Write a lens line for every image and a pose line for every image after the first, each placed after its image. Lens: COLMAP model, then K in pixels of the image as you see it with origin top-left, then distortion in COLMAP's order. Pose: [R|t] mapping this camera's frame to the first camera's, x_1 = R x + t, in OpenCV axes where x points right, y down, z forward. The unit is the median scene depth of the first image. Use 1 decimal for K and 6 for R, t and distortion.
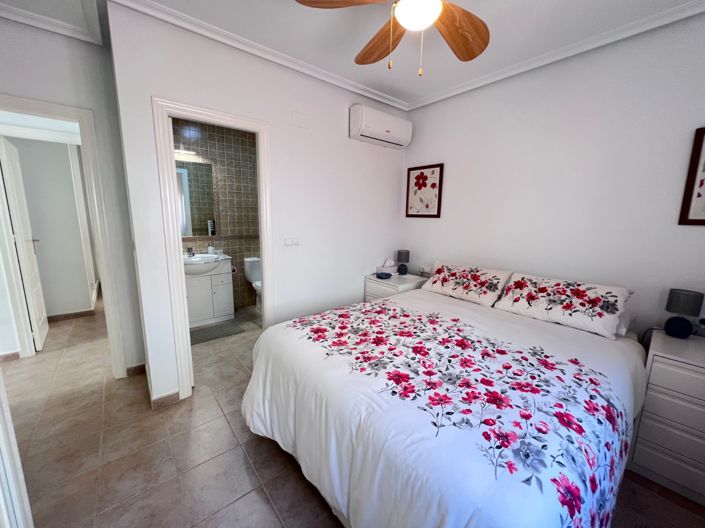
lens RADIAL K [[281.8, 0, 351.3], [0, 281.8, 263.1], [0, 0, 1]] dist [-0.000715, -0.000199]
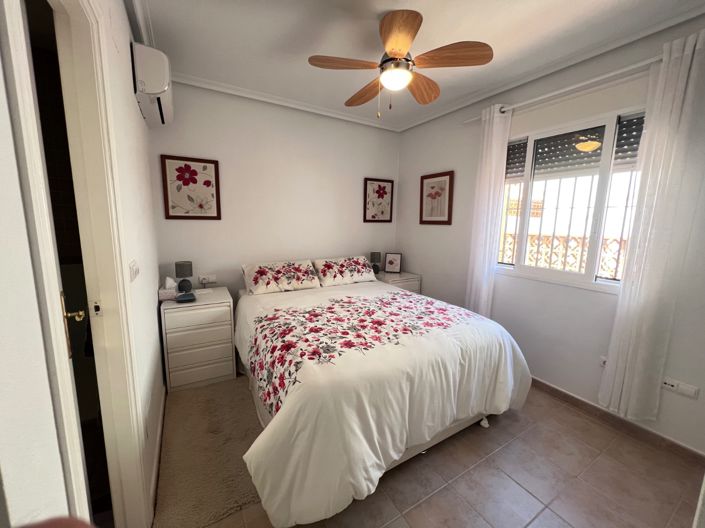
lens RADIAL K [[281.8, 0, 352.0], [0, 281.8, 262.8], [0, 0, 1]] dist [-0.000715, -0.000199]
pose [[0.154306, -0.165432, 0.974075, -0.559053], [0.156351, 0.977549, 0.141254, -0.088387], [-0.975574, 0.130501, 0.176707, 0.449734]]
